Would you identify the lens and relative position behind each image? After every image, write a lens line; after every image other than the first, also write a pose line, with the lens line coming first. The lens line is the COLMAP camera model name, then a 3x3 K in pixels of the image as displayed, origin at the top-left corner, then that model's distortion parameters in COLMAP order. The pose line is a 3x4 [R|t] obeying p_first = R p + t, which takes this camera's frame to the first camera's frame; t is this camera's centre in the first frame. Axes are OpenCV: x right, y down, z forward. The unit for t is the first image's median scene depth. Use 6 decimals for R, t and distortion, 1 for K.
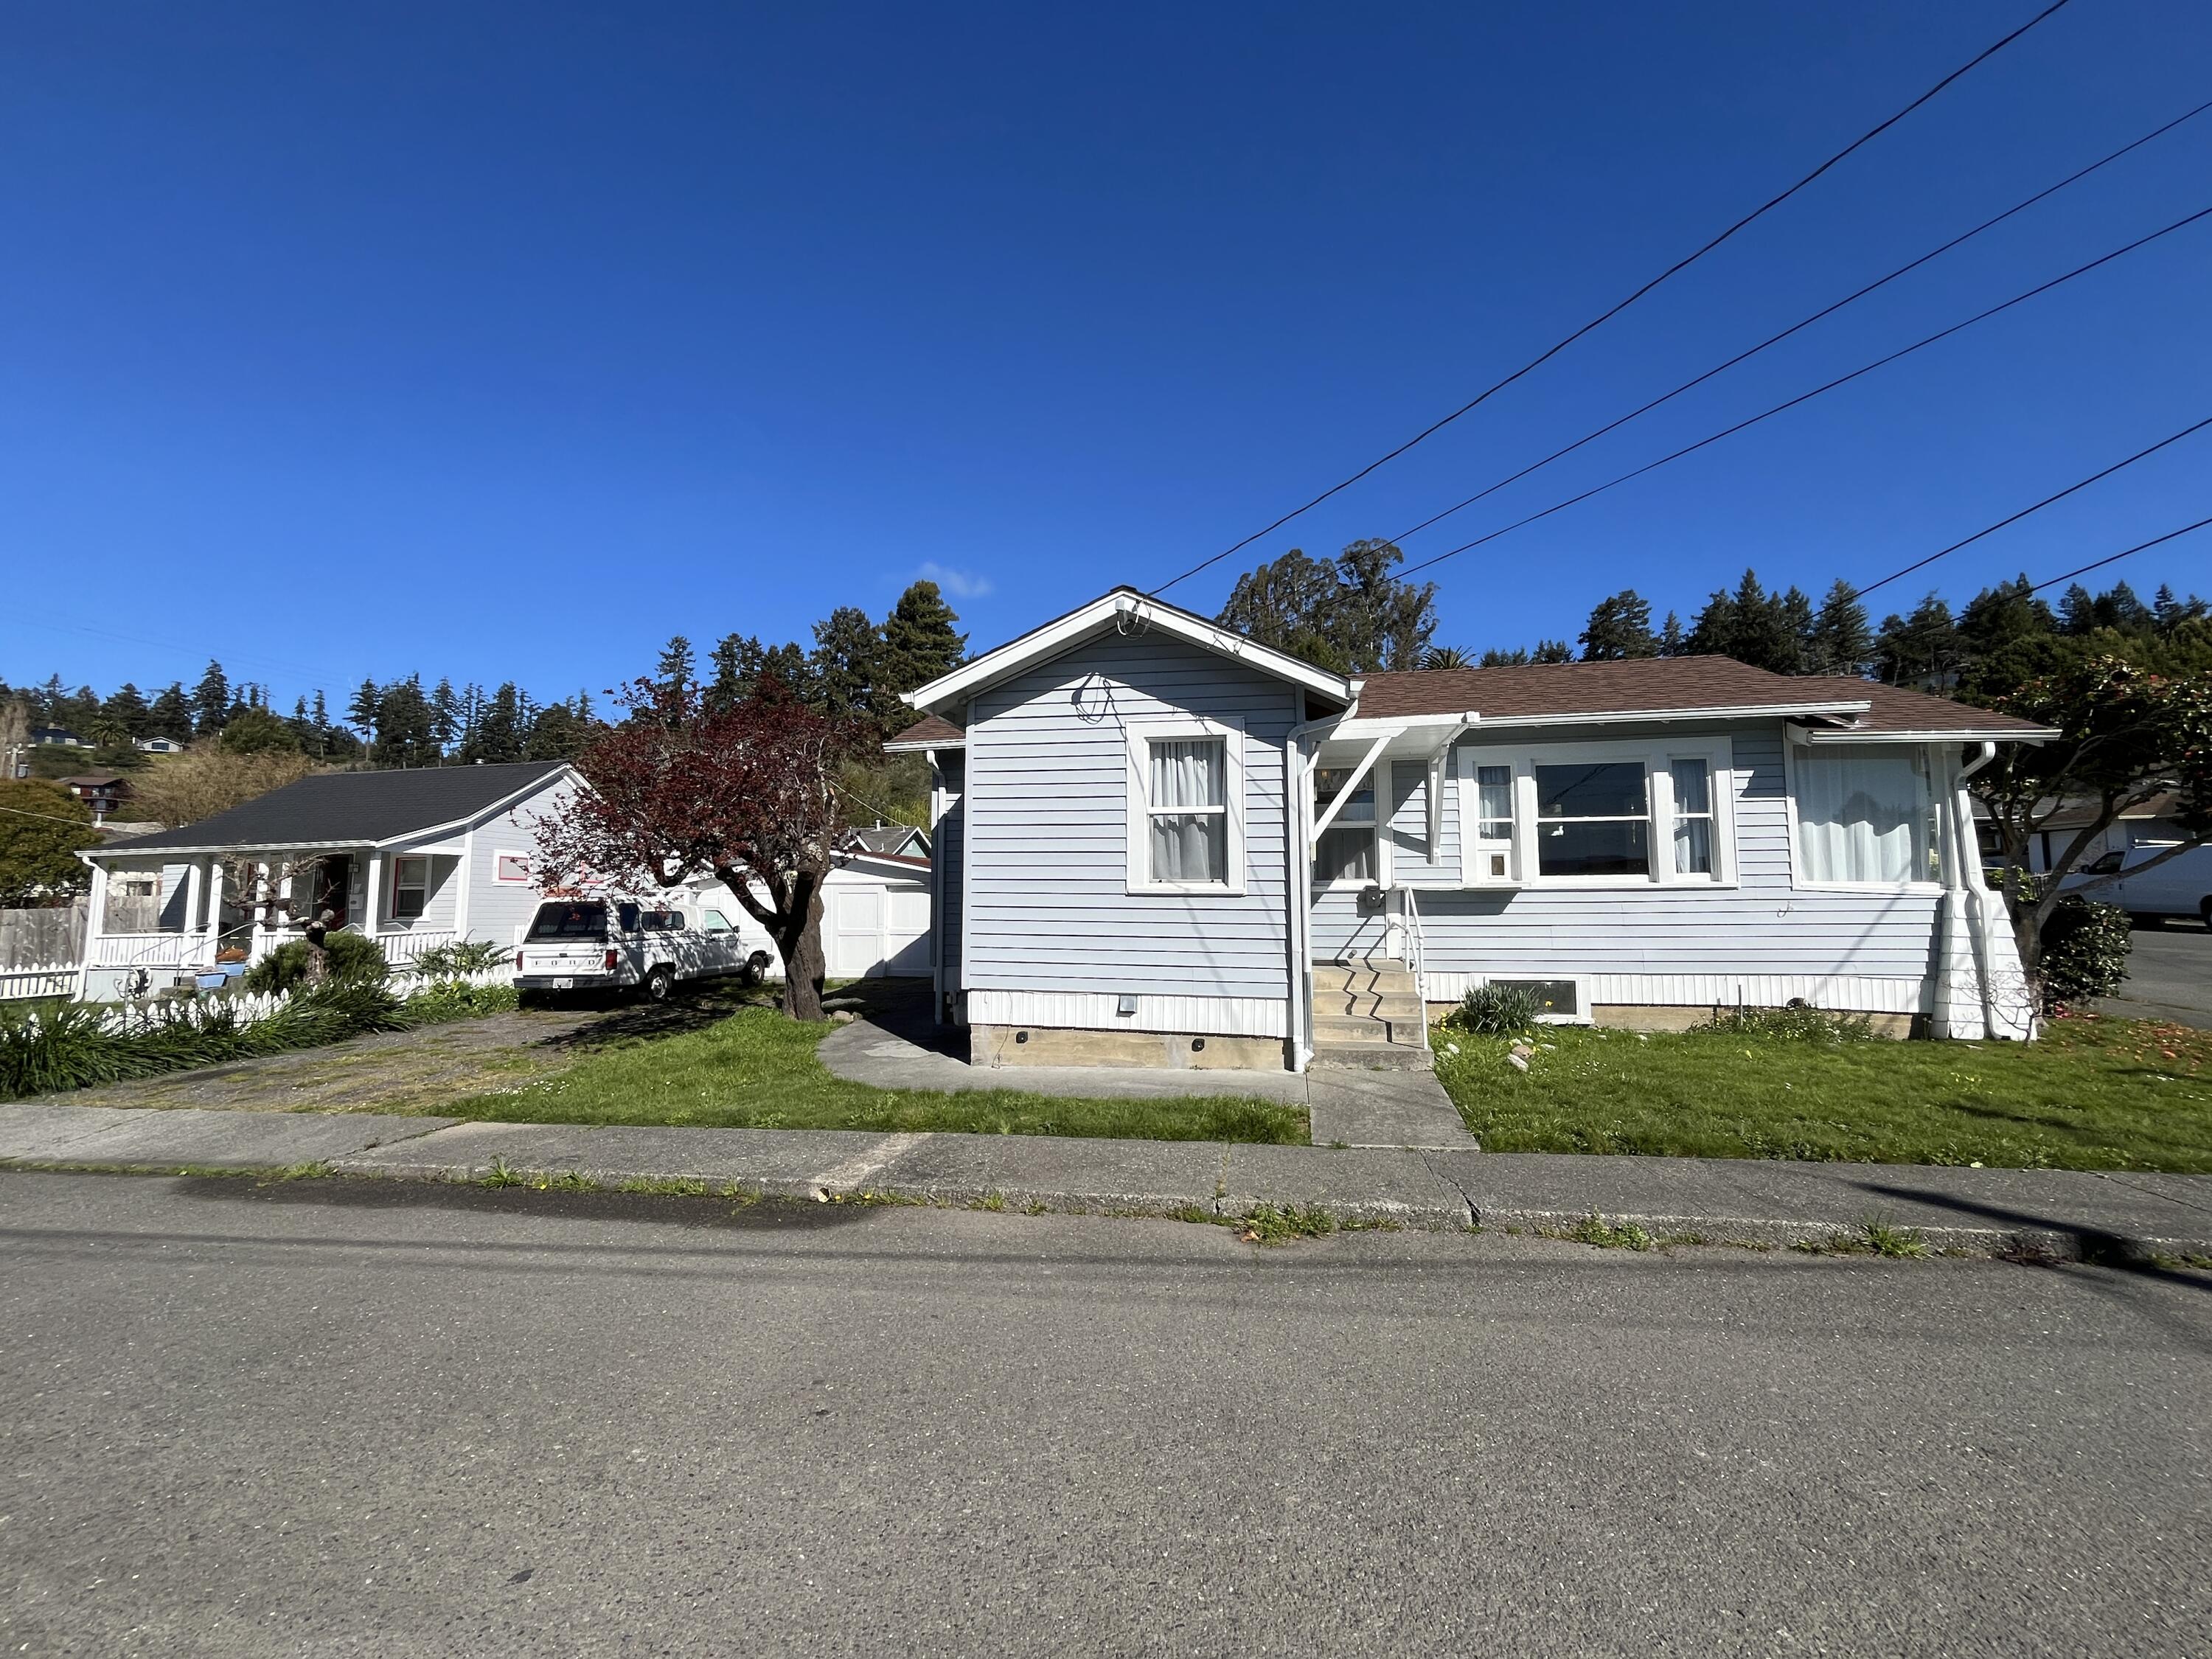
lens RADIAL K [[897.6, 0, 1109.5], [0, 897.6, 823.0], [0, 0, 1]] dist [-0.003889, -0.000085]
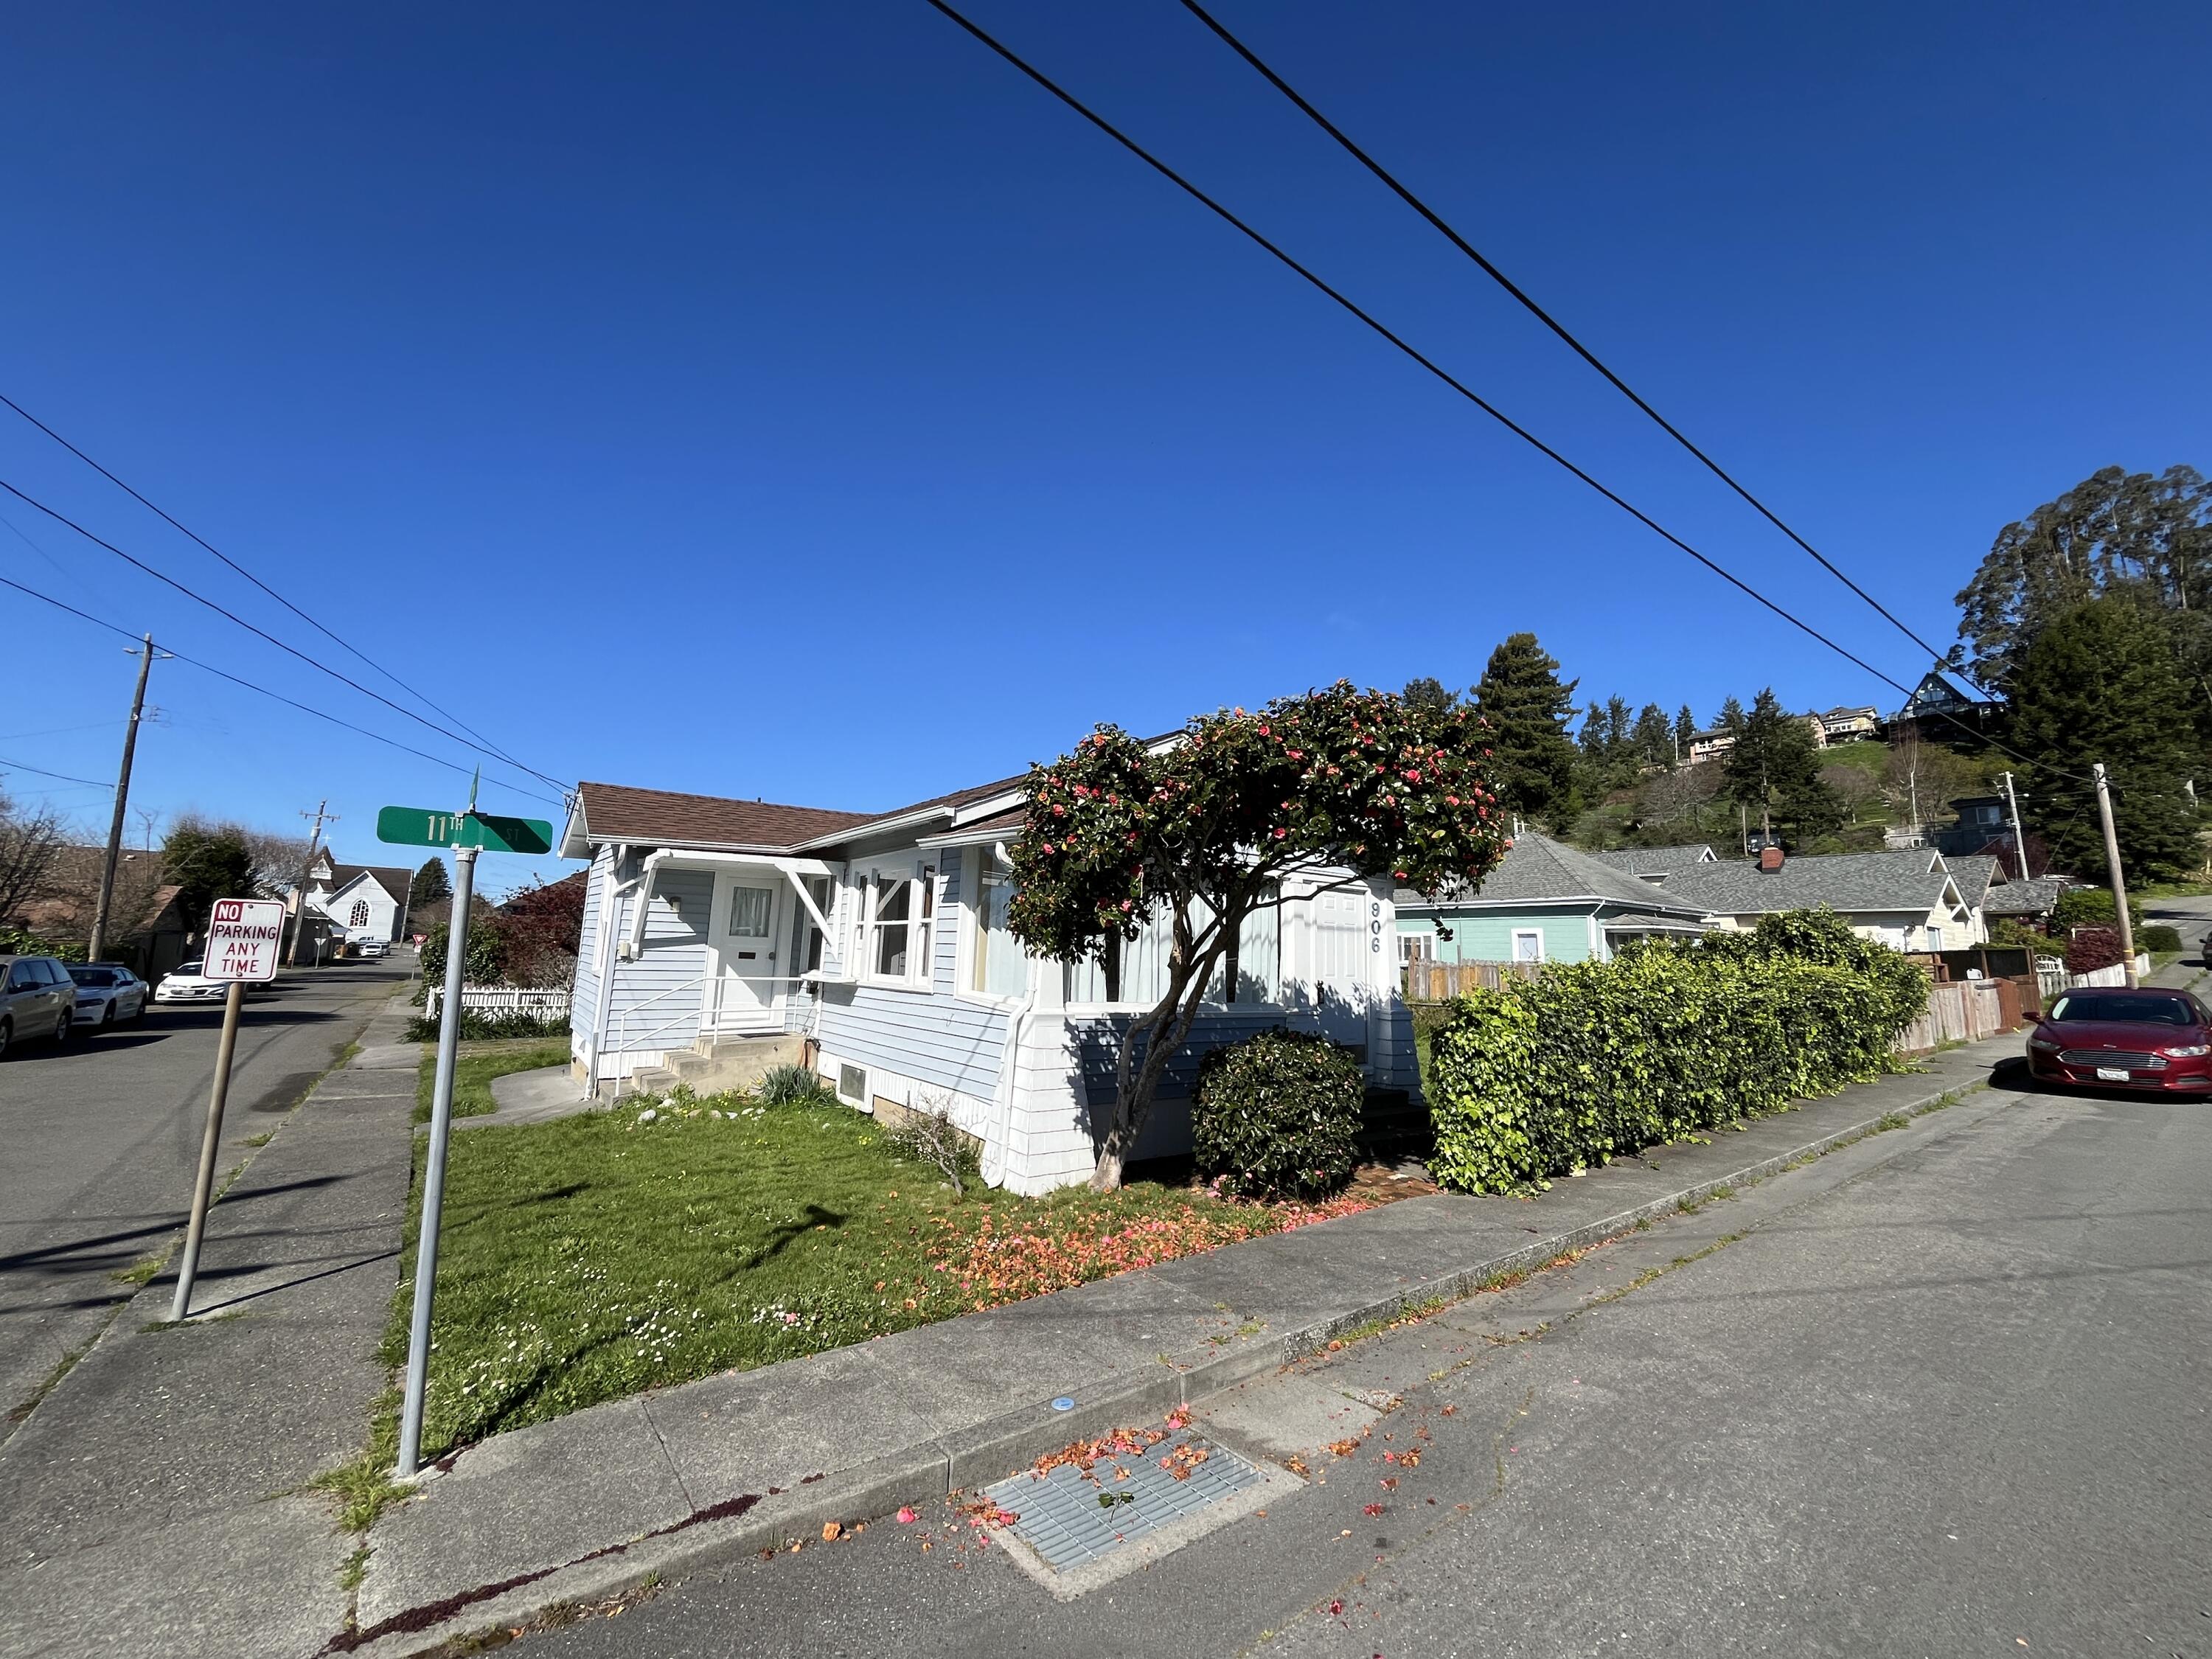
lens RADIAL K [[897.6, 0, 1108.9], [0, 897.6, 821.6], [0, 0, 1]] dist [-0.003889, -0.000085]
pose [[0.738534, -0.072176, -0.670342, 1.077242], [0.020611, 0.996206, -0.084554, -0.021314], [0.673901, 0.048630, 0.737220, 0.269080]]
